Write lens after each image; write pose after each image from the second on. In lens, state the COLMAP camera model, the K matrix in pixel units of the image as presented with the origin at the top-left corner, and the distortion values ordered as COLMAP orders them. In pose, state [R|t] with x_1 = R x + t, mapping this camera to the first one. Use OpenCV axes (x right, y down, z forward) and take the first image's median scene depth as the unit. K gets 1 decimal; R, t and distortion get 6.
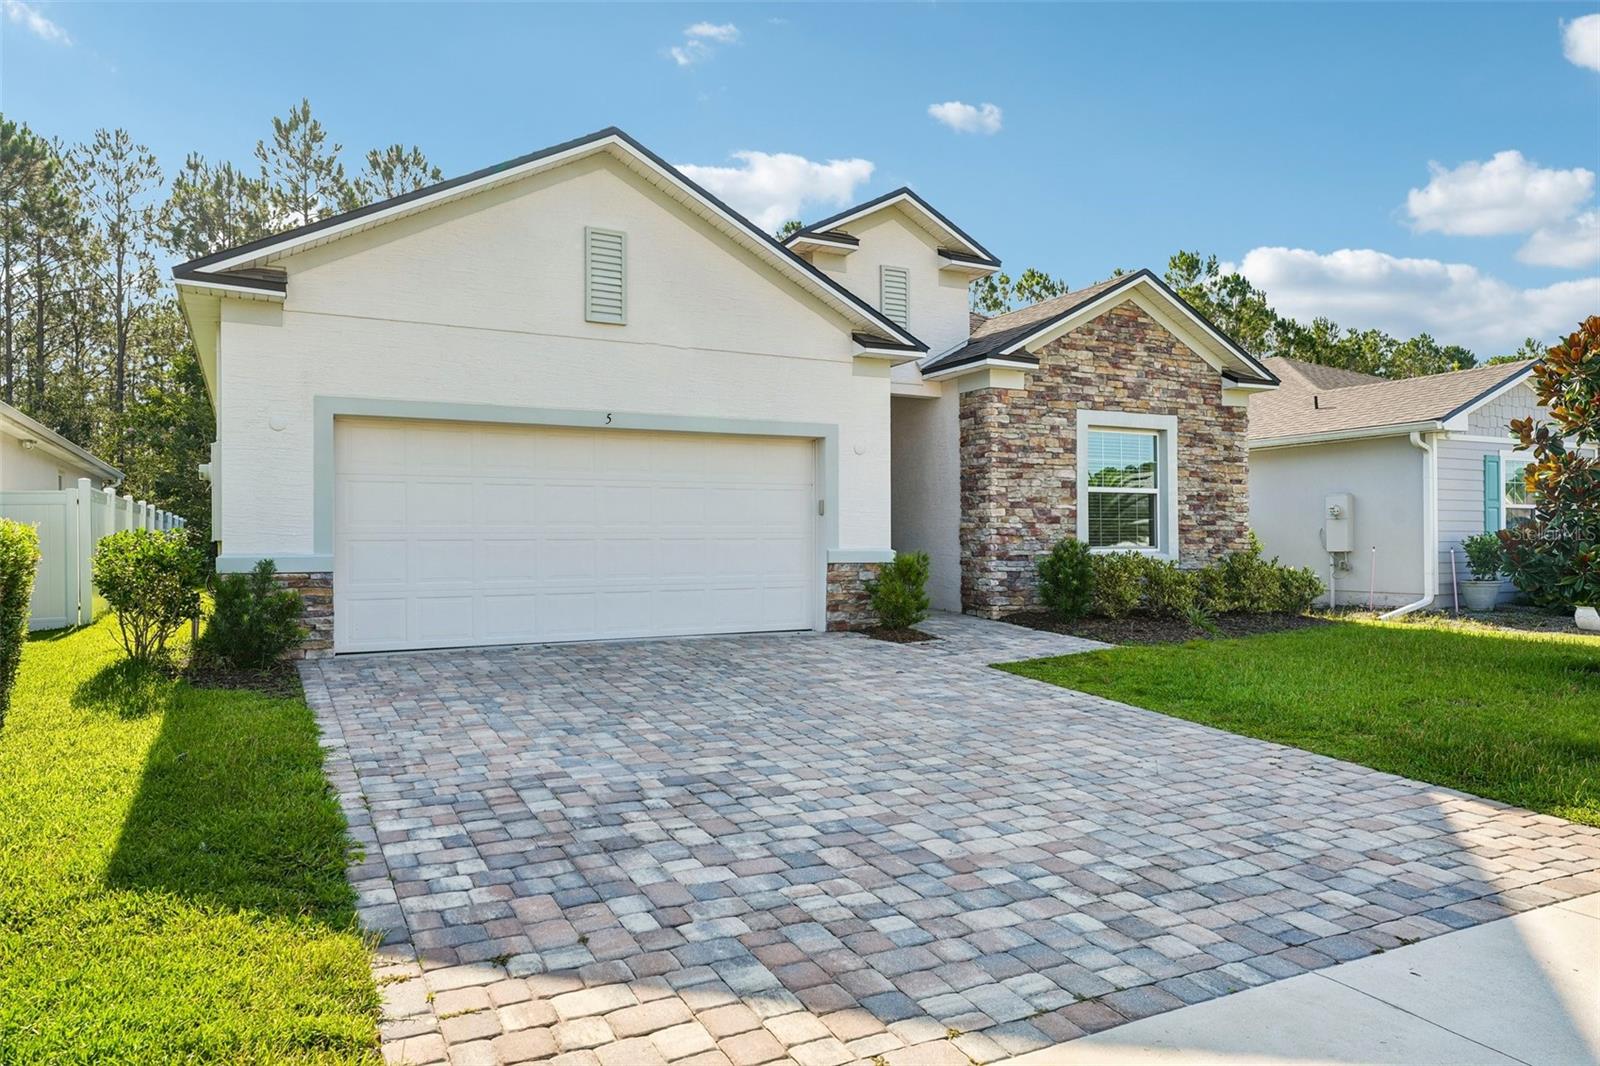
lens RADIAL K [[1052.0, 0, 801.7], [0, 1052.0, 533.7], [0, 0, 1]] dist [-0.007480, -0.000127]
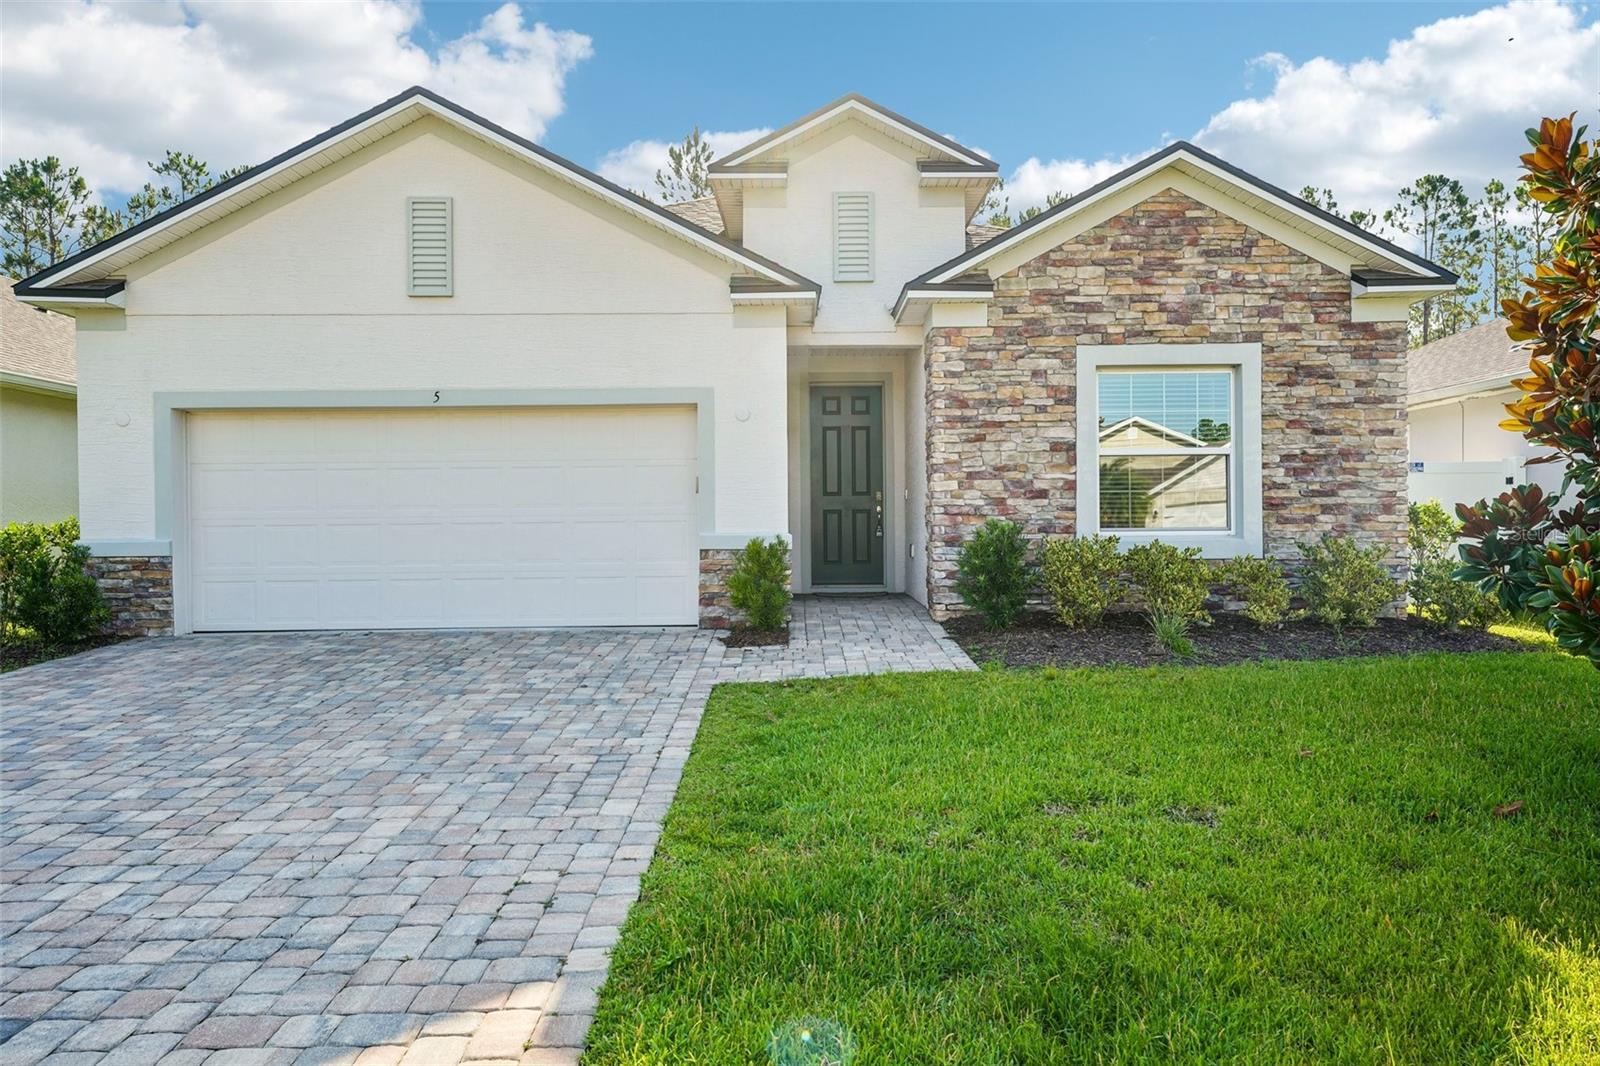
lens RADIAL K [[1028.2, 0, 800.1], [0, 1028.2, 534.1], [0, 0, 1]] dist [0.004668, -0.004878]
pose [[0.888037, -0.000459, -0.459772, 0.423079], [0.009834, 0.999790, 0.017995, 0.000957], [0.459667, -0.020502, 0.887855, 0.253485]]
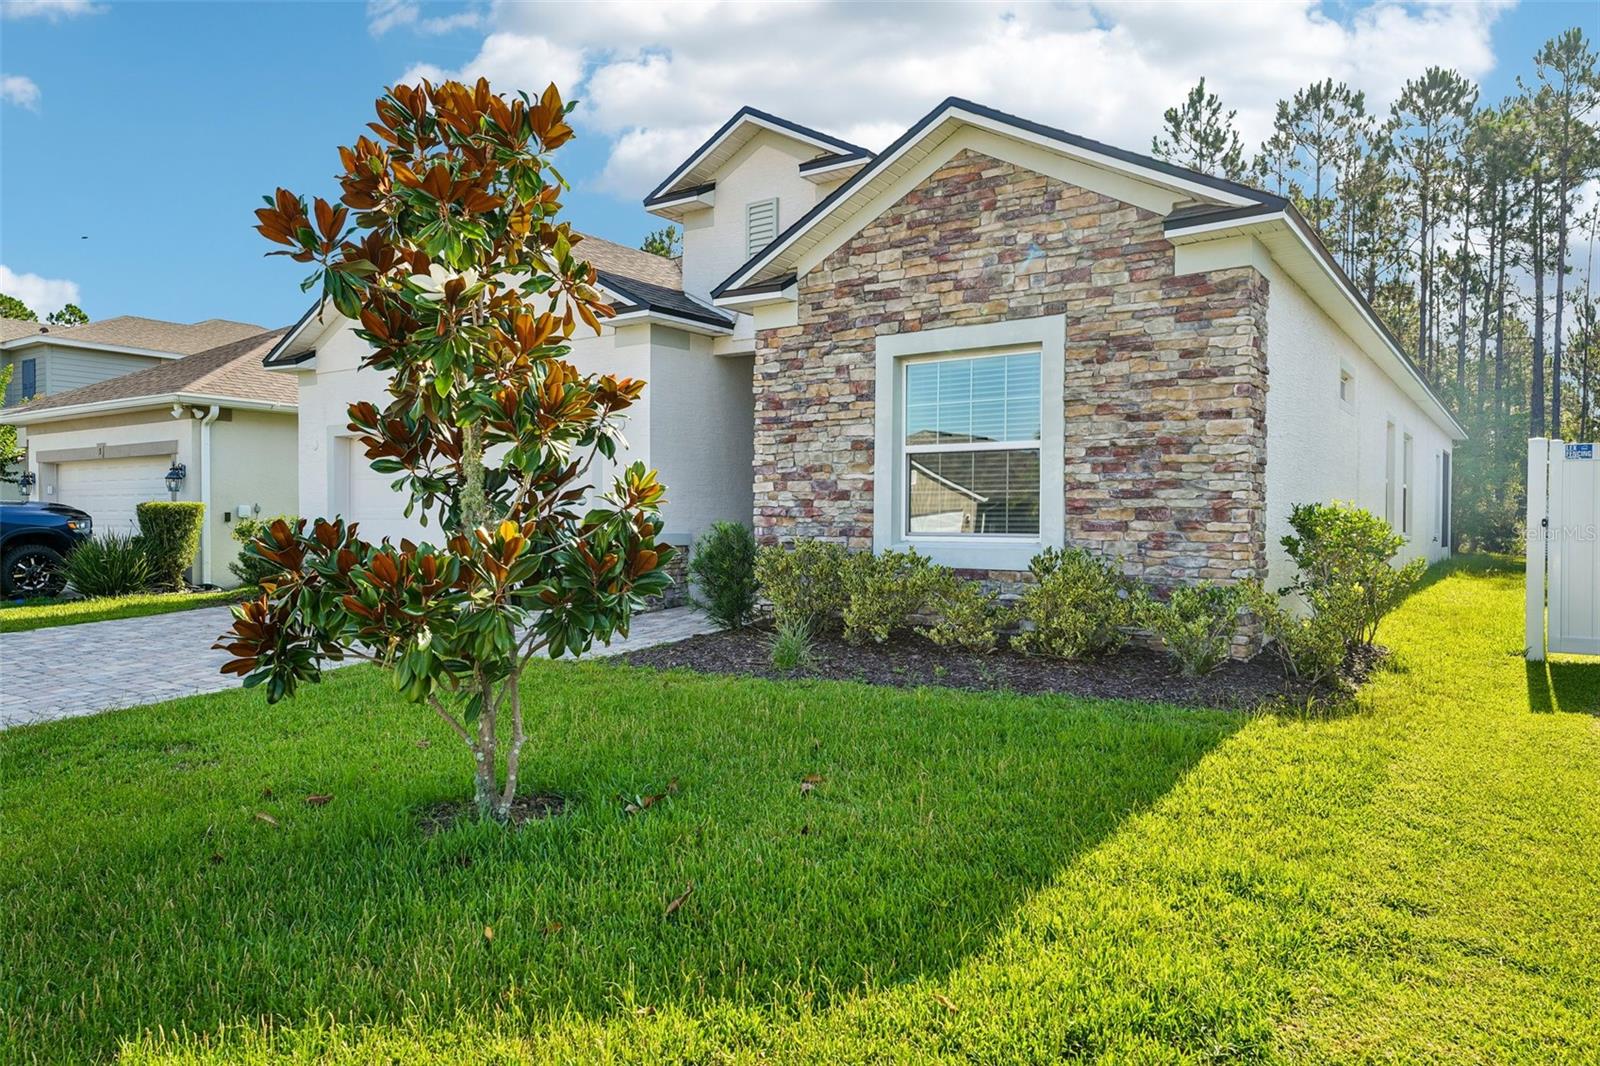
lens RADIAL K [[1052.0, 0, 802.4], [0, 1052.0, 535.6], [0, 0, 1]] dist [-0.007480, -0.000127]
pose [[0.460473, 0.019734, -0.887454, 0.863231], [0.004172, 0.999694, 0.024395, -0.002931], [0.887664, -0.014936, 0.460250, 0.629870]]
